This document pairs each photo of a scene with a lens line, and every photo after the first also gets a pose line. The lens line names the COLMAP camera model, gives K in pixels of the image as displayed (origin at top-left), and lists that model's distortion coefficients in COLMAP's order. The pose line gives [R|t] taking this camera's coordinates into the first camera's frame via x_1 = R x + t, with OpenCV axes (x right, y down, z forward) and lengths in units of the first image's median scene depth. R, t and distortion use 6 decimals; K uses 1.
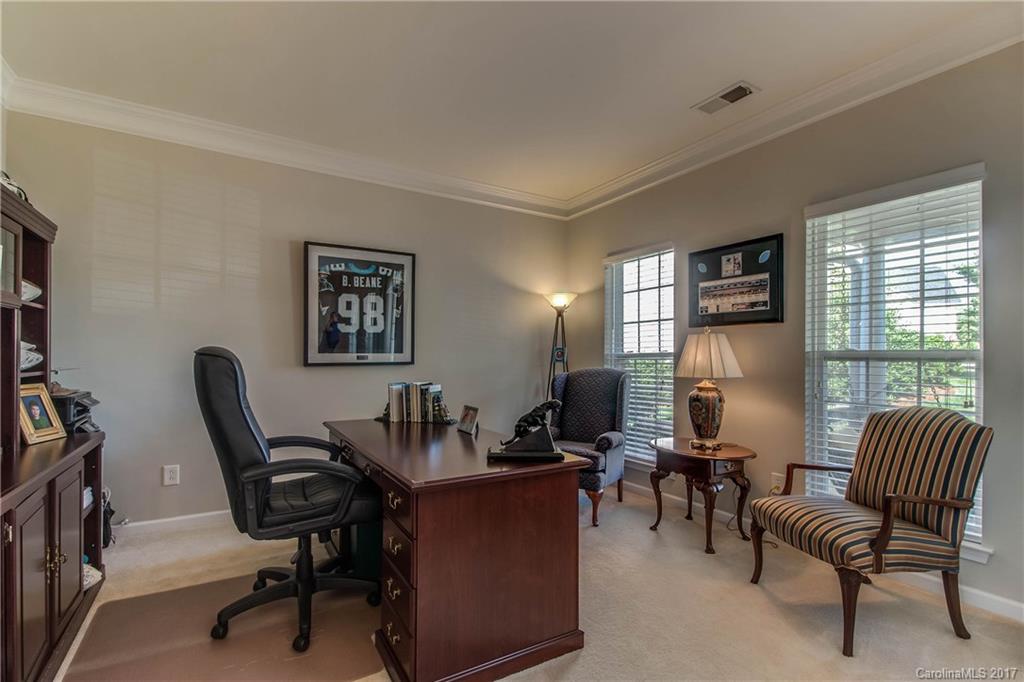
lens RADIAL K [[469.4, 0, 509.8], [0, 469.4, 353.2], [0, 0, 1]] dist [0.000840, -0.000064]
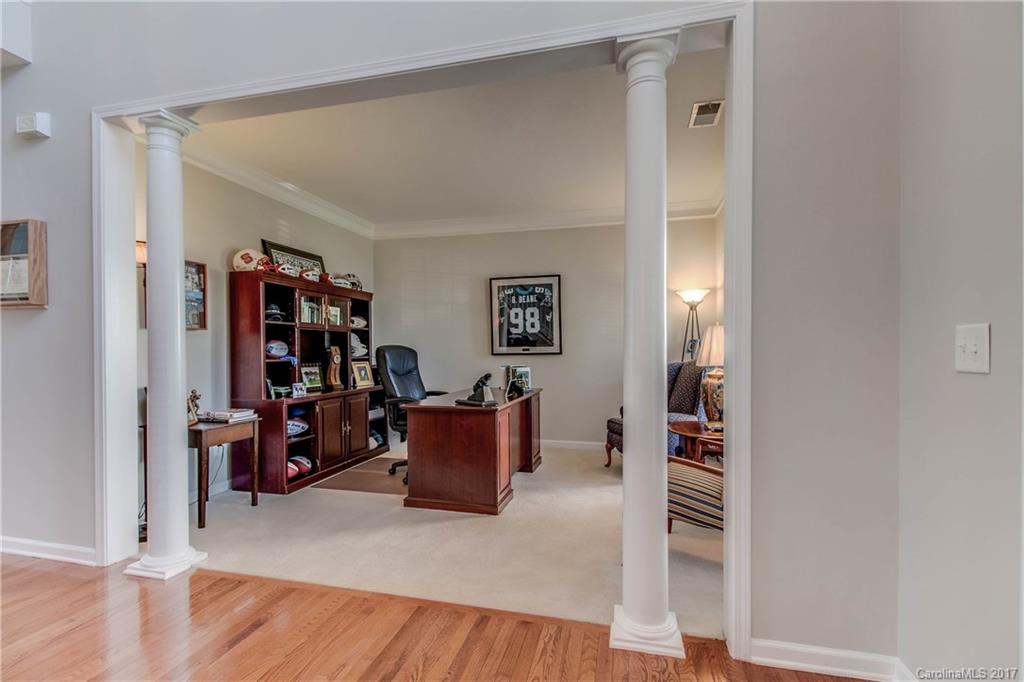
lens RADIAL K [[469.4, 0, 509.8], [0, 469.4, 353.2], [0, 0, 1]] dist [0.000840, -0.000064]
pose [[0.701879, -0.001833, -0.712294, 0.727086], [0.012664, 0.999871, 0.009906, 0.004835], [0.712184, -0.015973, 0.701811, -0.086268]]
